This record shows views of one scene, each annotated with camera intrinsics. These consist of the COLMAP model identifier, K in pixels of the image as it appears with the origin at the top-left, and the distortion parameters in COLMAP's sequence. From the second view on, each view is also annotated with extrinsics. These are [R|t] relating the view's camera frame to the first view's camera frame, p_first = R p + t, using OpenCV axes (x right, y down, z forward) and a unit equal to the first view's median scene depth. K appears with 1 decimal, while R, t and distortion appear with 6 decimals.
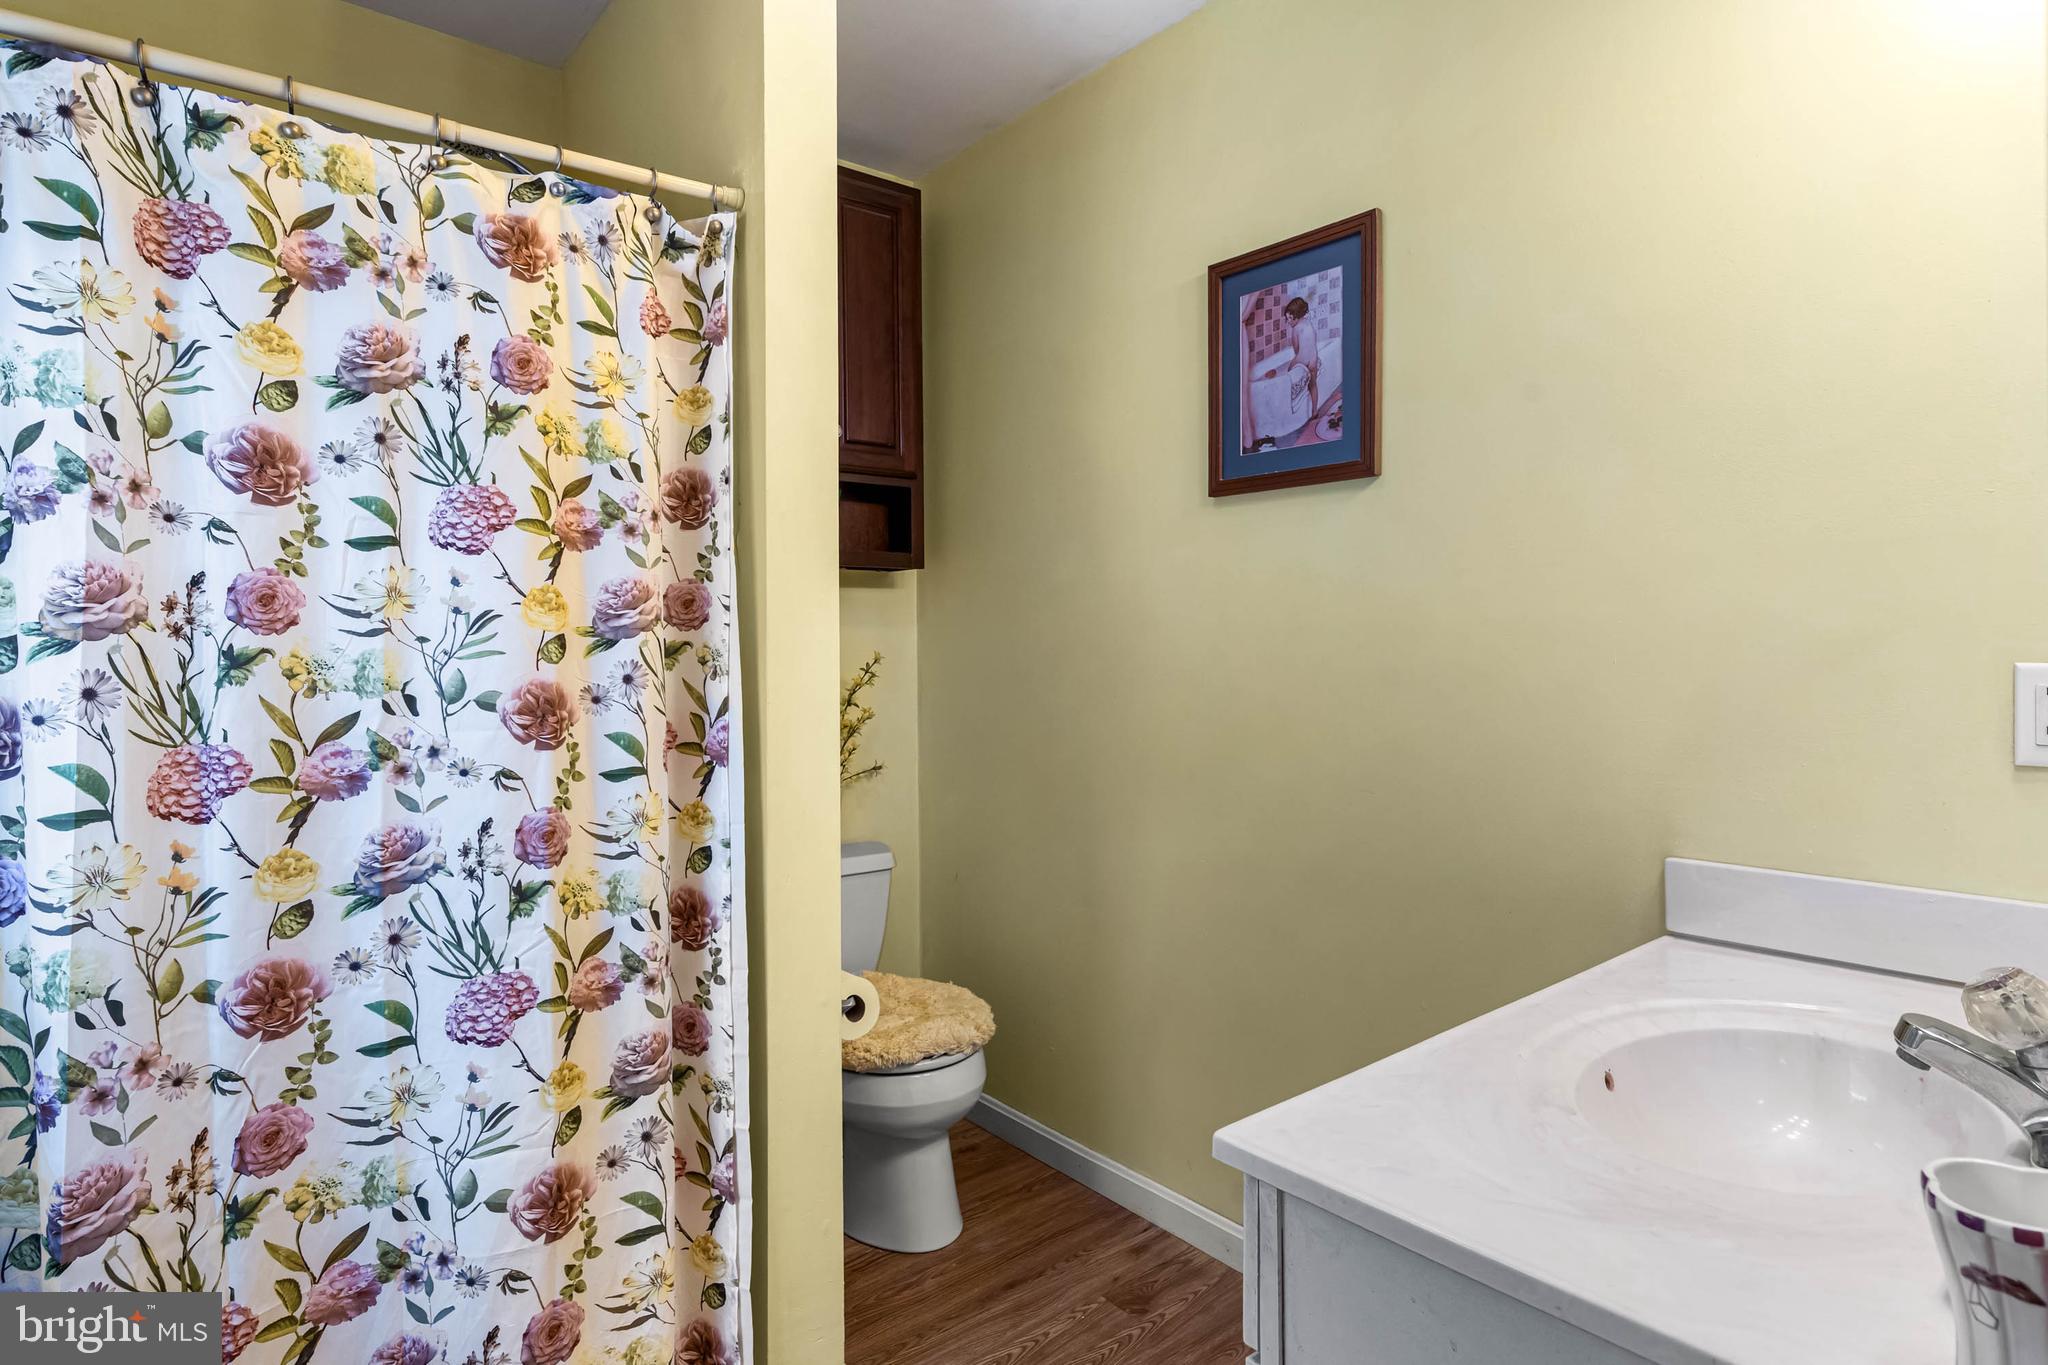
lens RADIAL K [[1080.9, 0, 1034.8], [0, 1080.9, 666.0], [0, 0, 1]] dist [0.001204, 0.000629]
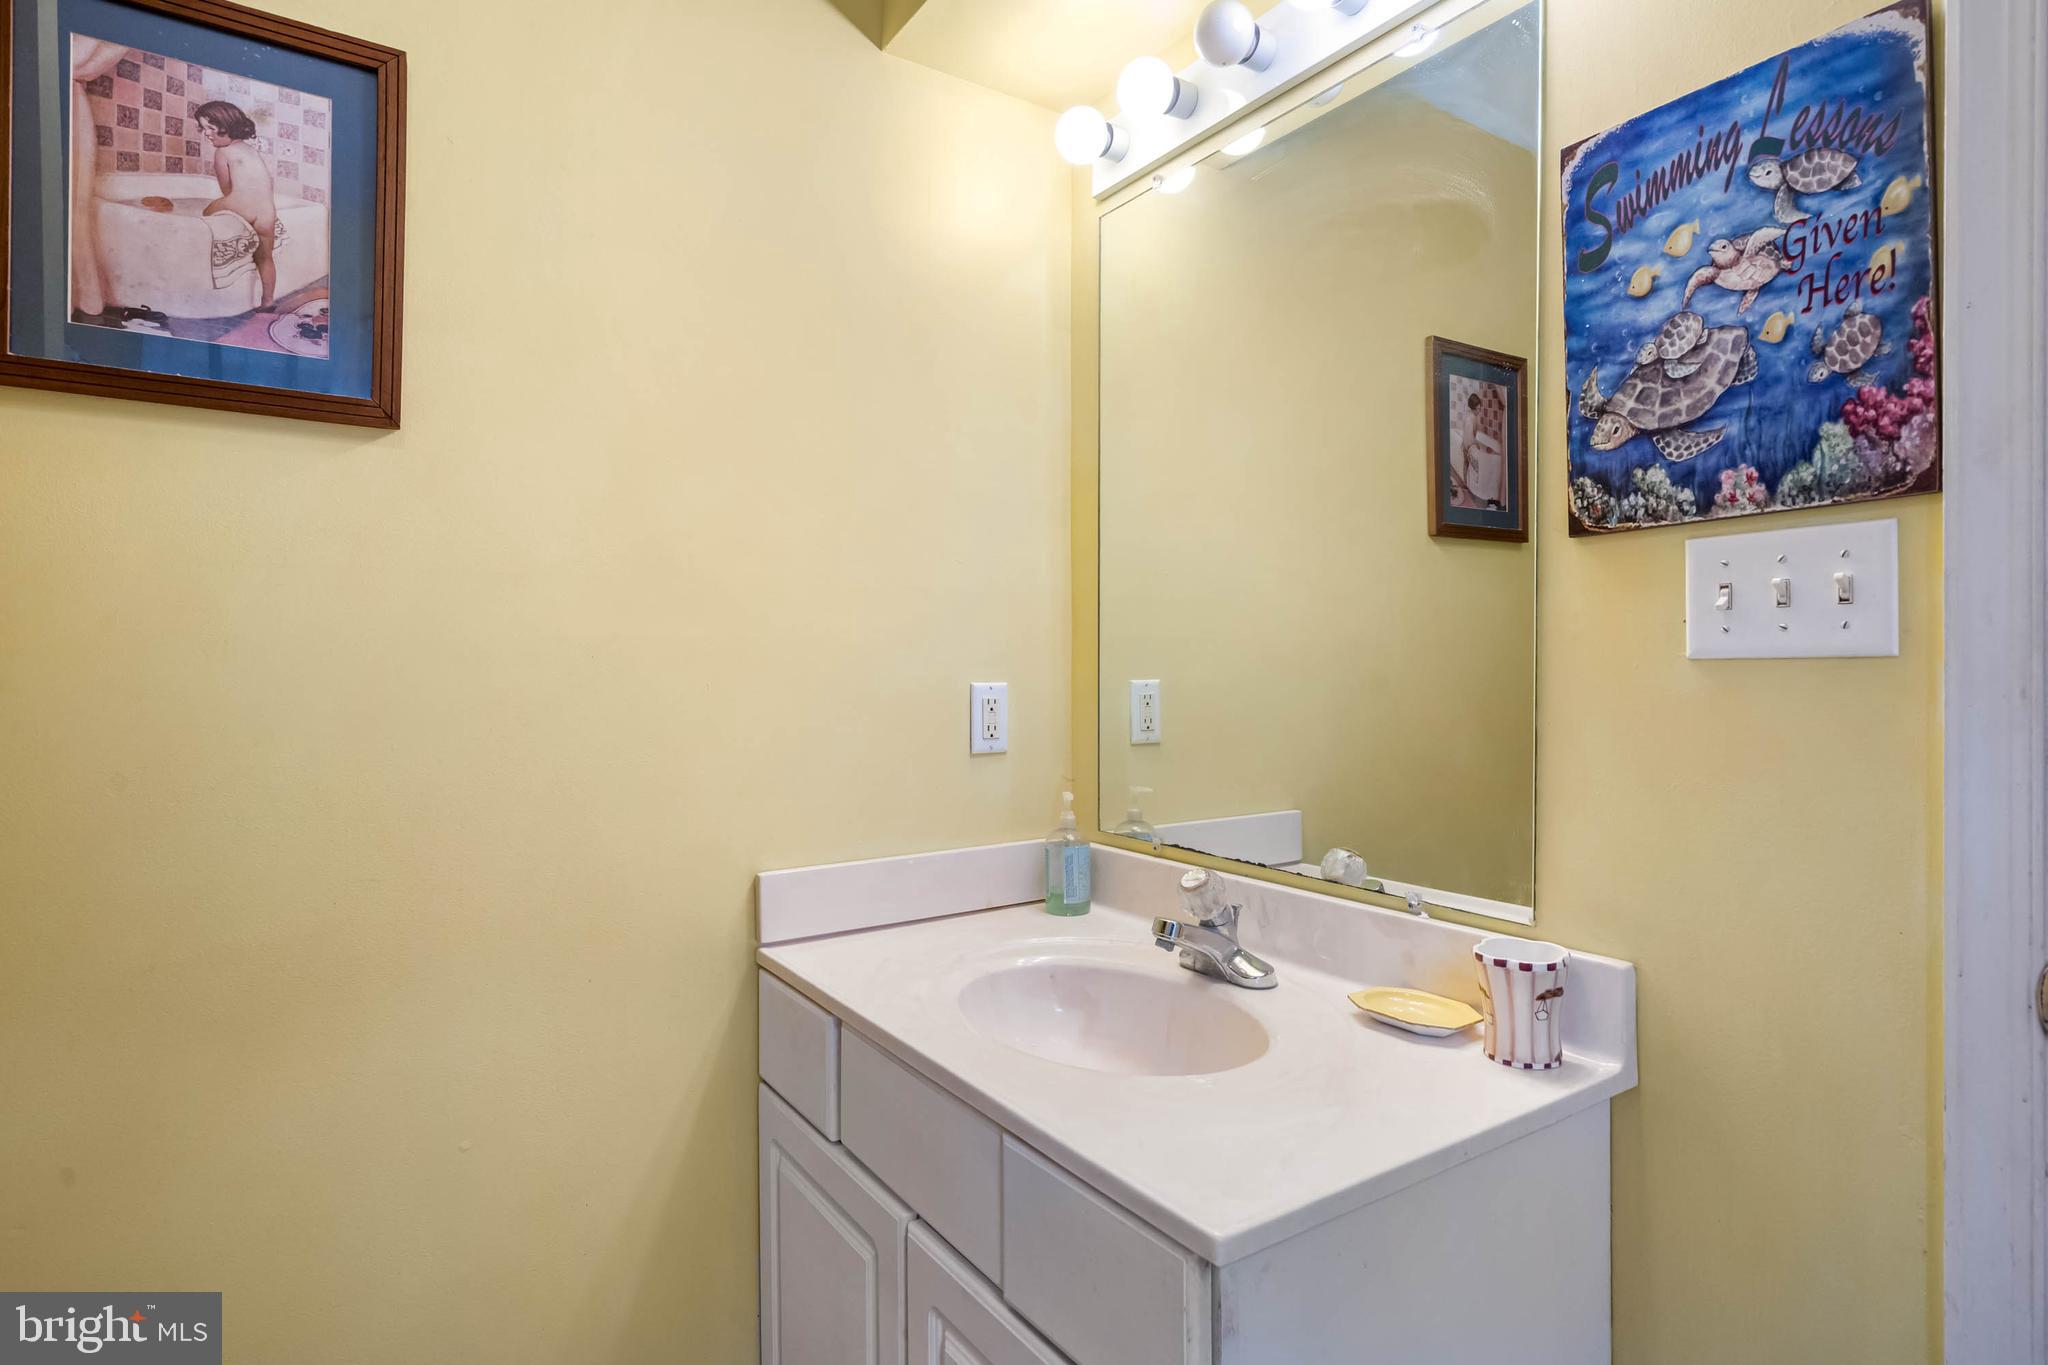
lens RADIAL K [[1080.9, 0, 1034.8], [0, 1080.9, 666.0], [0, 0, 1]] dist [0.001204, 0.000629]
pose [[0.096797, -0.004433, 0.995294, -0.857739], [0.009023, 0.999953, 0.003576, -0.049000], [-0.995263, 0.008635, 0.096832, 1.276187]]
